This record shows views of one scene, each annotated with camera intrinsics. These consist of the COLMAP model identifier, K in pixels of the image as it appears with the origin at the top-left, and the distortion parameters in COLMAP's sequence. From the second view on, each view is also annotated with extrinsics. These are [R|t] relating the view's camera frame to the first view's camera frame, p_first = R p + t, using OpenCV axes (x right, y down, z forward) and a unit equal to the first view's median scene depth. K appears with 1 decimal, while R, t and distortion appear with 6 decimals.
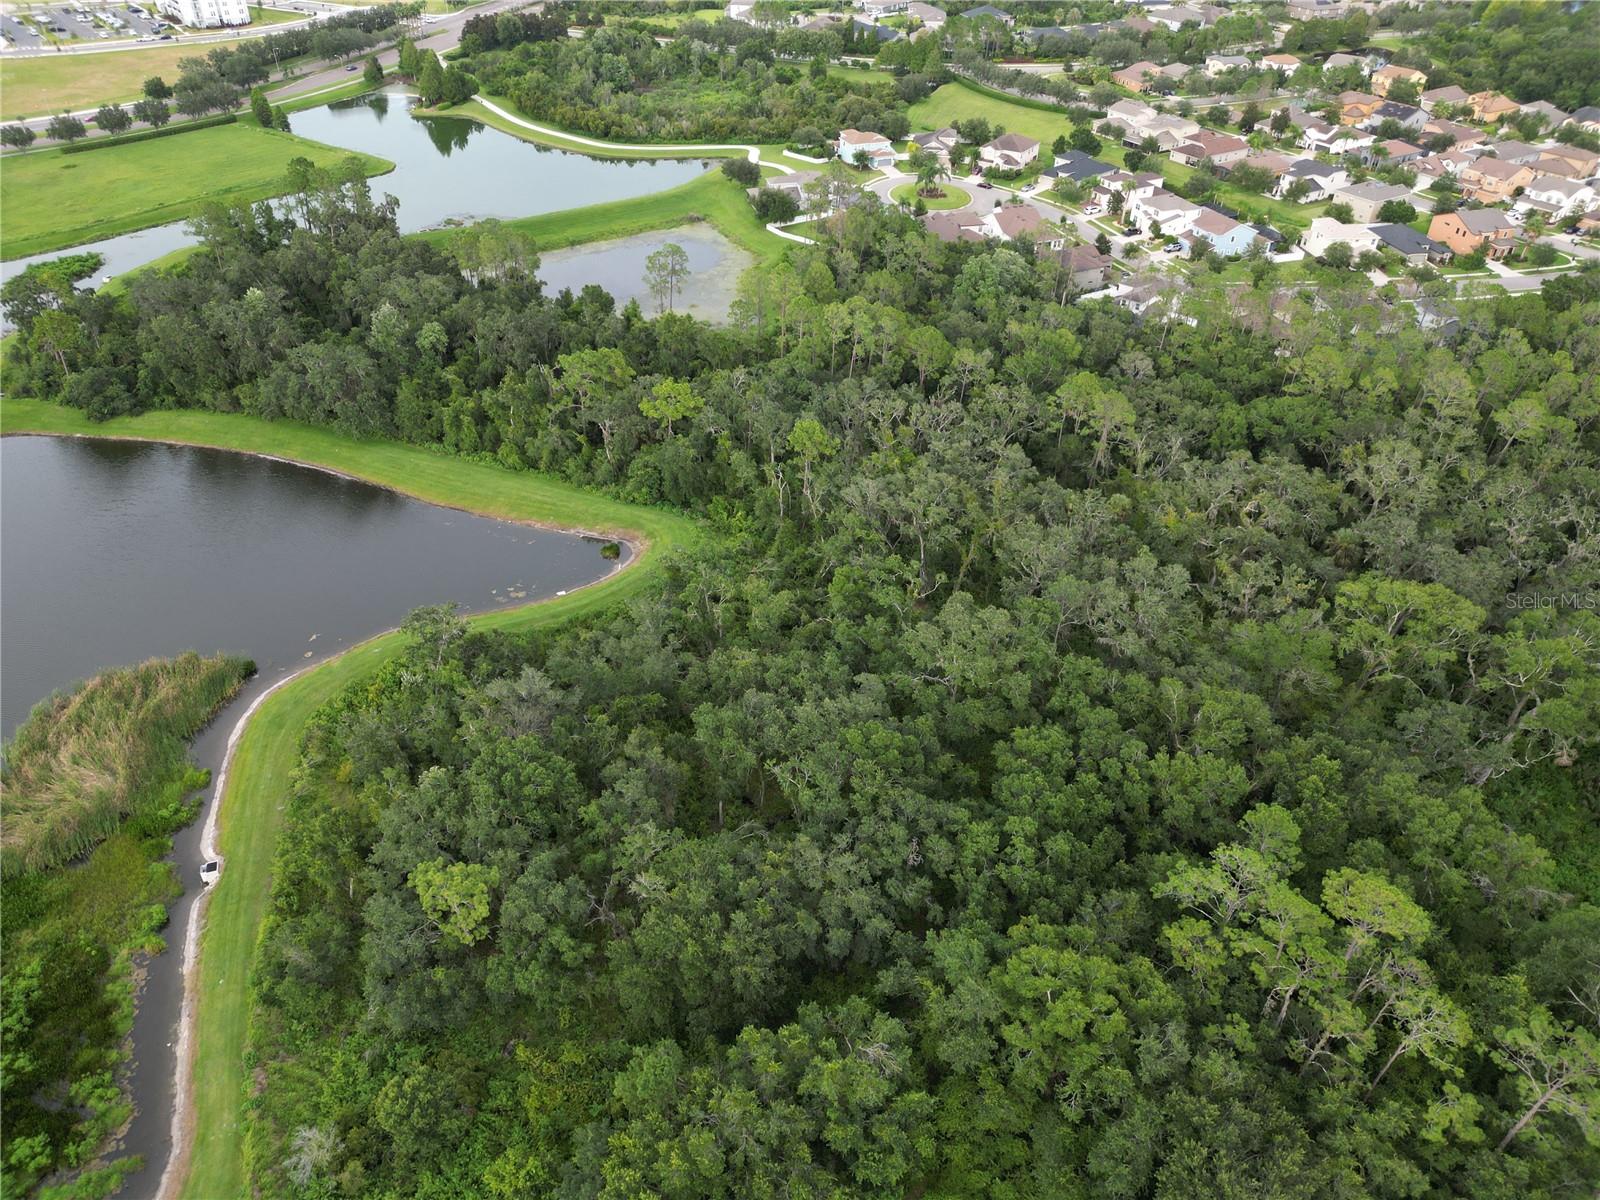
lens RADIAL K [[1117.0, 0, 800.0], [0, 1117.0, 600.0], [0, 0, 1]] dist [0.075862, -0.074498]
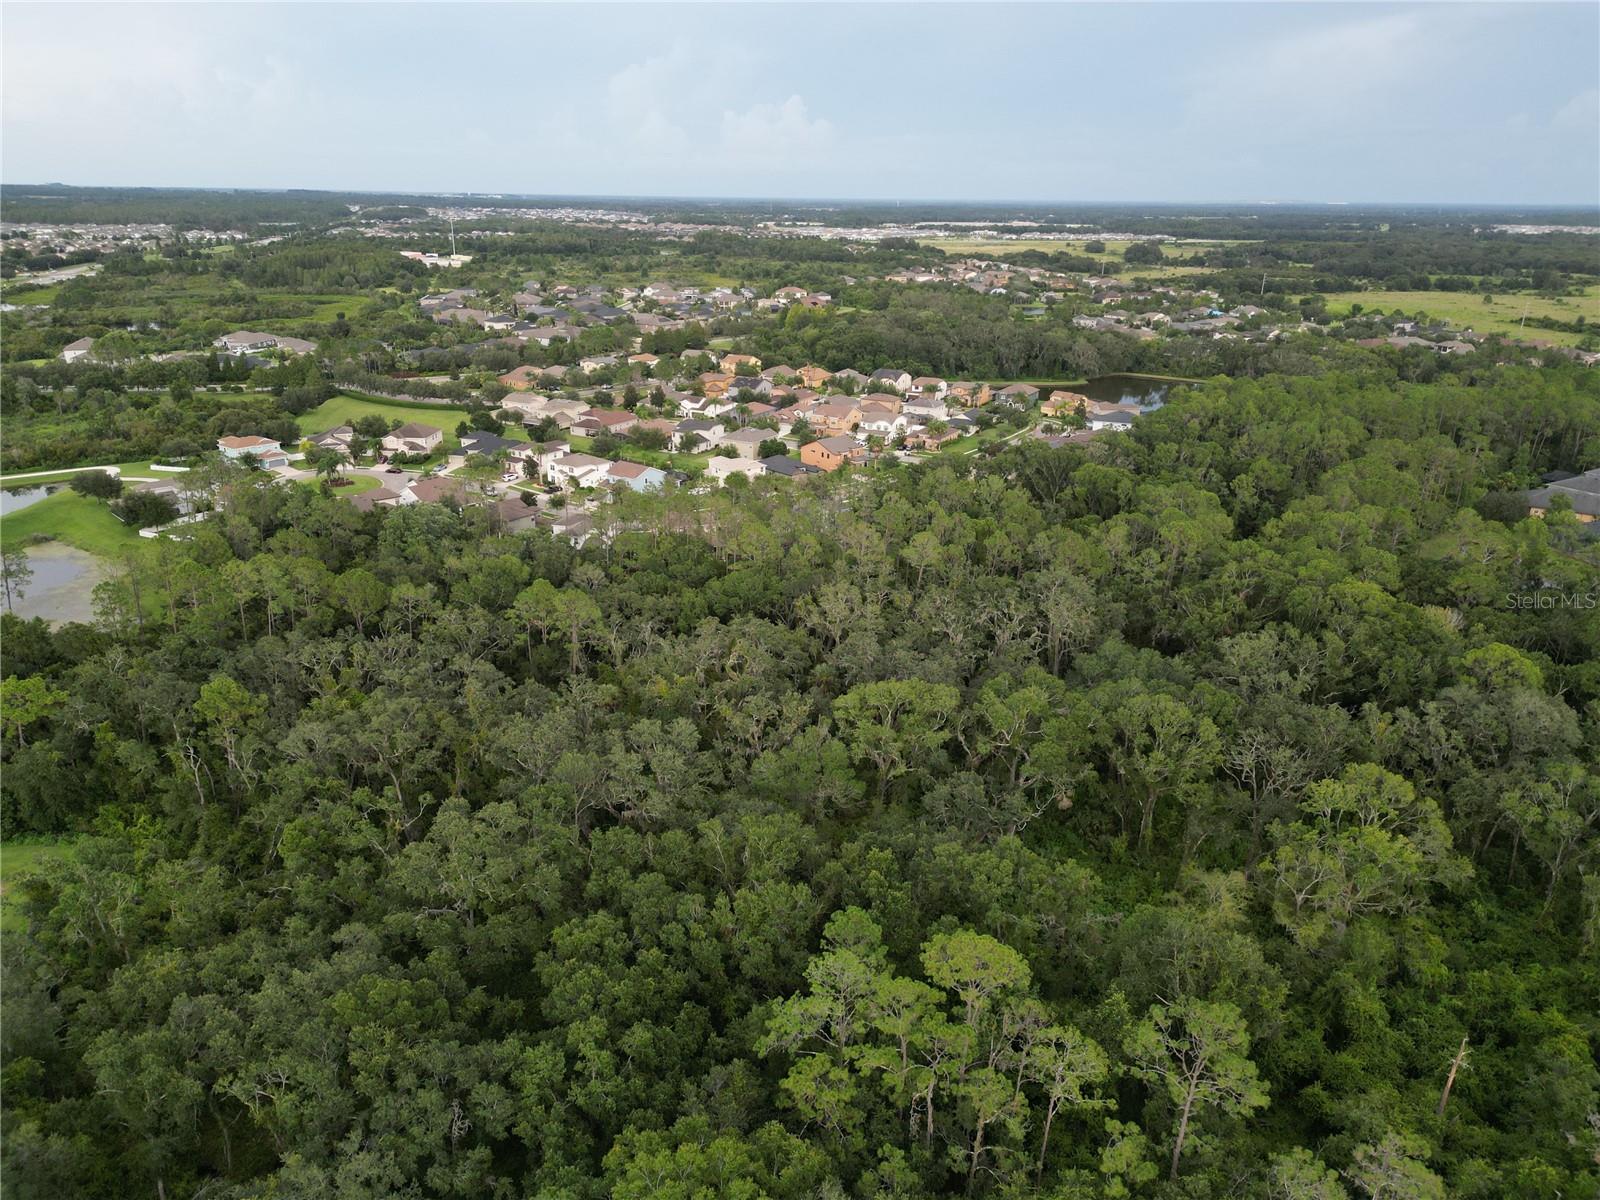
lens RADIAL K [[1117.0, 0, 800.0], [0, 1117.0, 600.0], [0, 0, 1]] dist [0.075862, -0.074498]
pose [[0.873047, -0.169641, 0.457178, 0.011929], [0.291777, 0.932918, -0.211020, 0.103745], [-0.390712, 0.317624, 0.863978, 0.124955]]
